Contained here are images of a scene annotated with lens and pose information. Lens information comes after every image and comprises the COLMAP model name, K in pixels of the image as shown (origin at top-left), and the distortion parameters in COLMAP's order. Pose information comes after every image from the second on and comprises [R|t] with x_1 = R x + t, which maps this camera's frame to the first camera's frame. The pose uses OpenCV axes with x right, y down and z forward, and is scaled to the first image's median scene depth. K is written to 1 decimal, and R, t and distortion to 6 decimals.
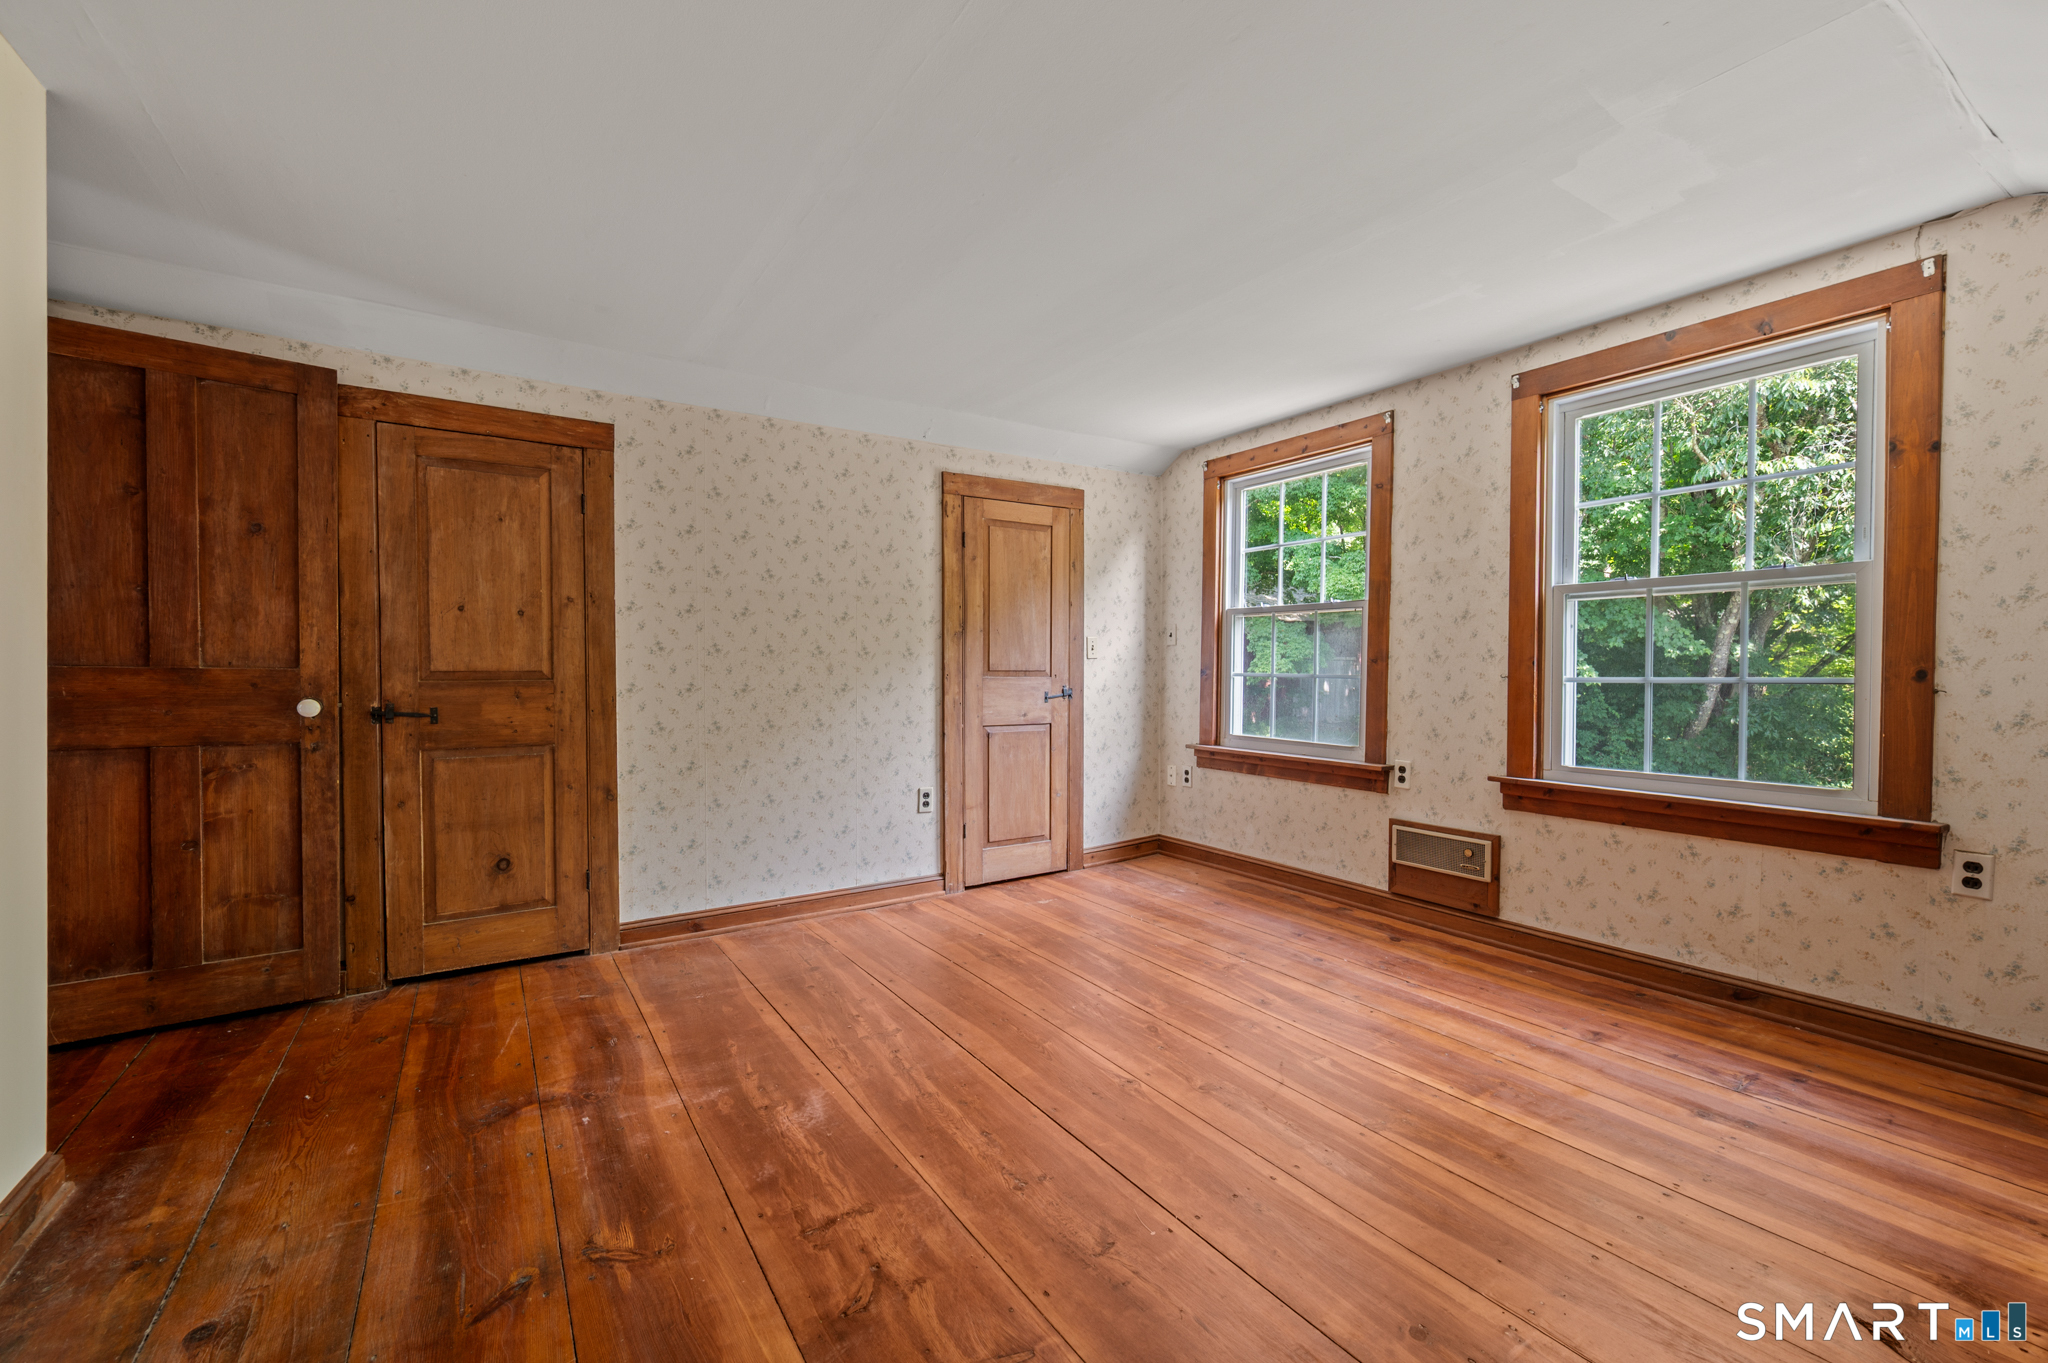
lens RADIAL K [[817.4, 0, 1019.8], [0, 817.4, 687.6], [0, 0, 1]] dist [-0.010484, 0.000292]
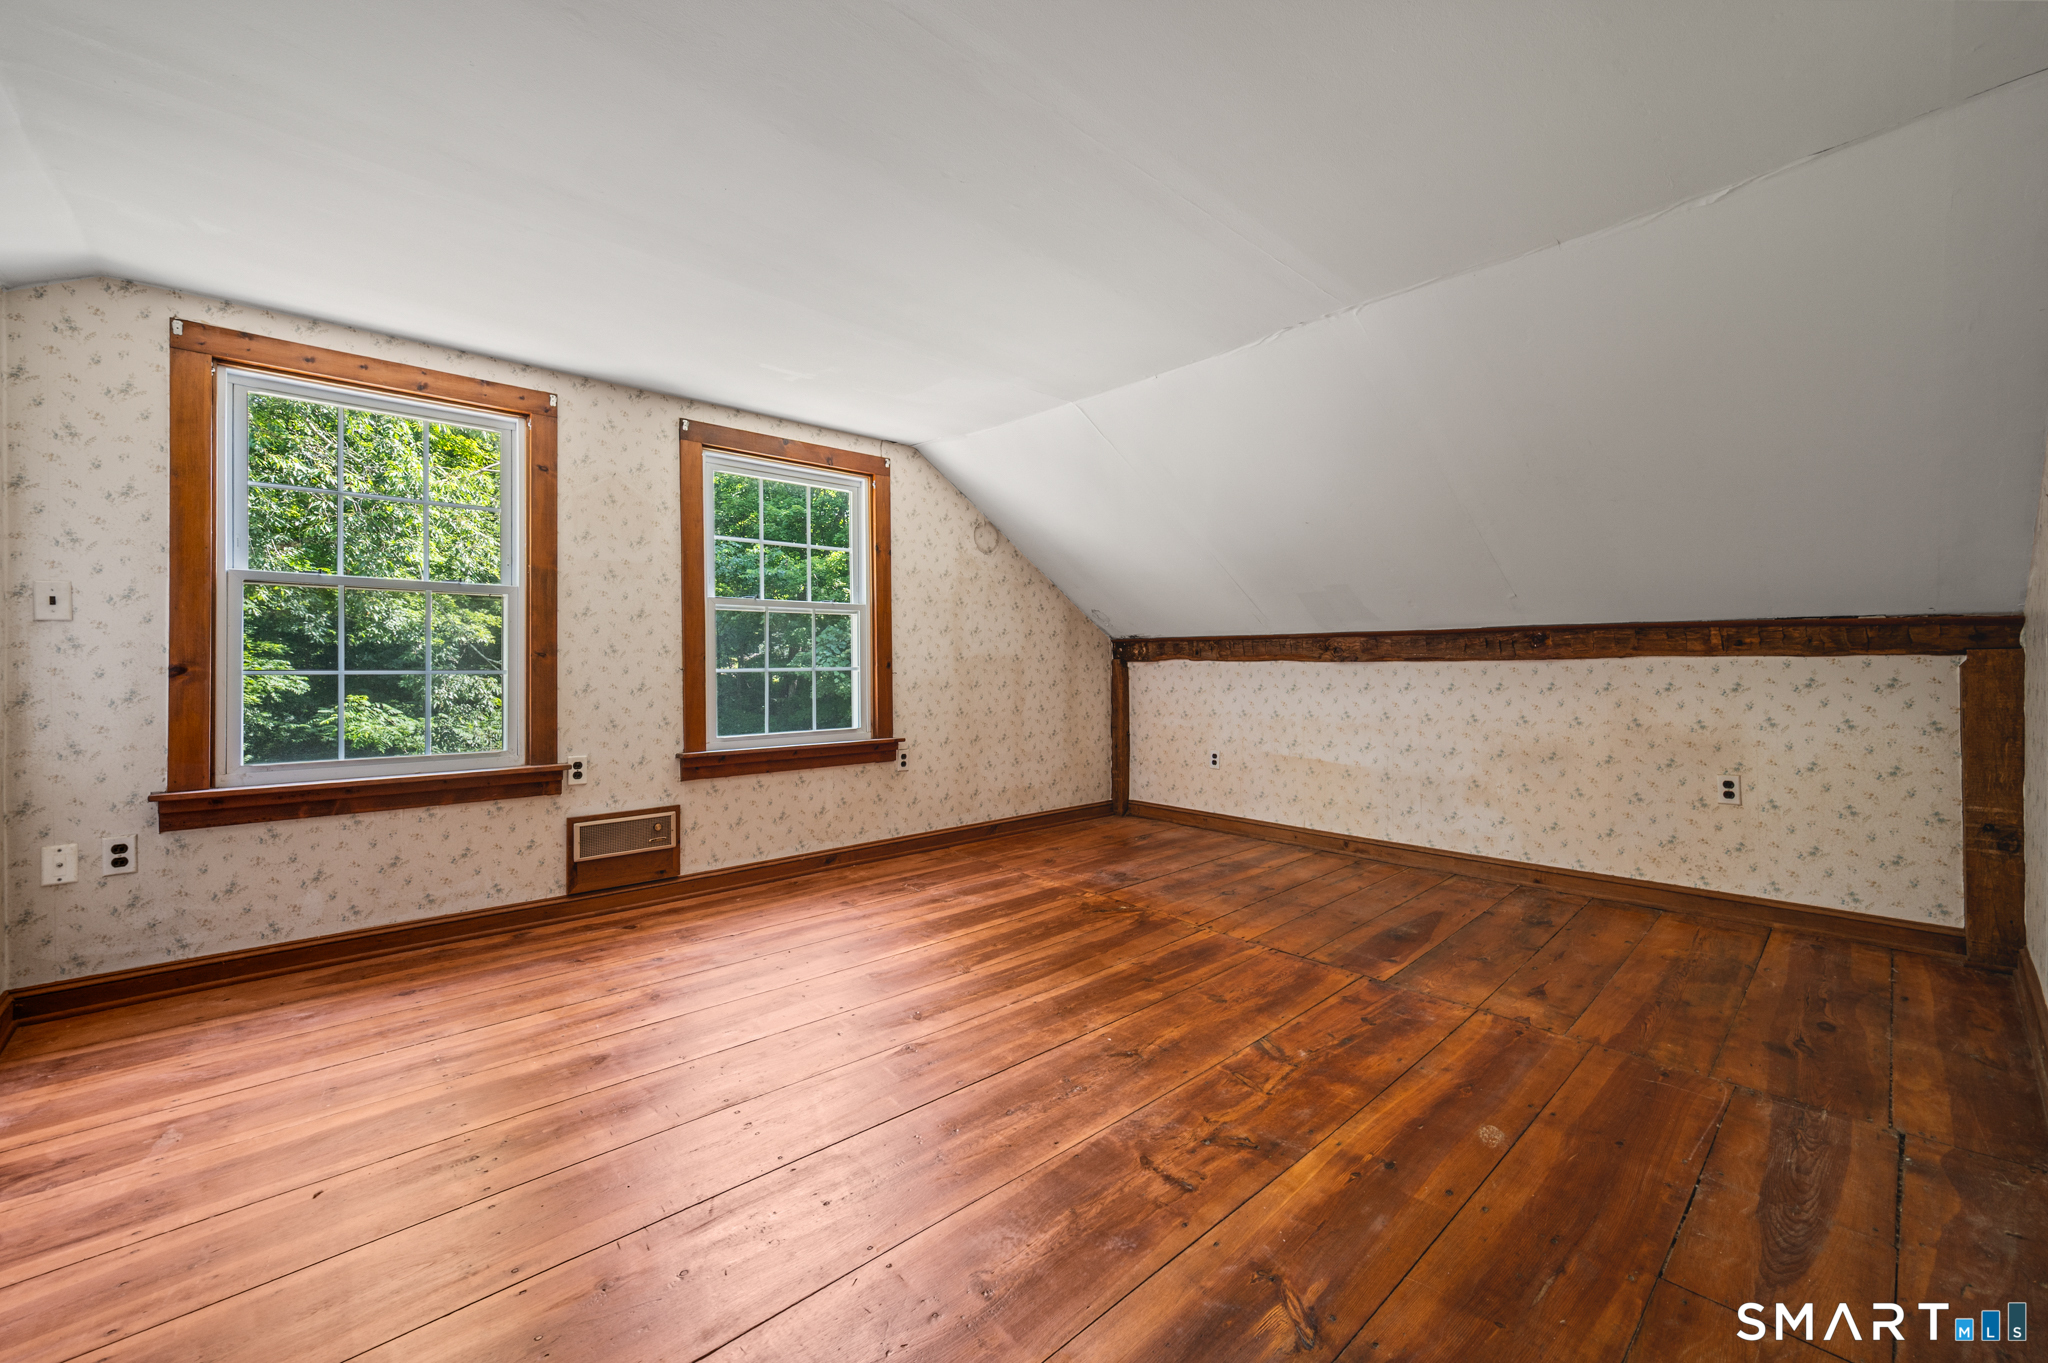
lens RADIAL K [[817.4, 0, 1020.5], [0, 817.4, 660.5], [0, 0, 1]] dist [-0.010484, 0.000292]
pose [[-0.158956, -0.002557, 0.987282, -0.657741], [0.021702, 0.999746, 0.006083, -0.023032], [-0.987047, 0.022393, -0.158860, 0.700700]]
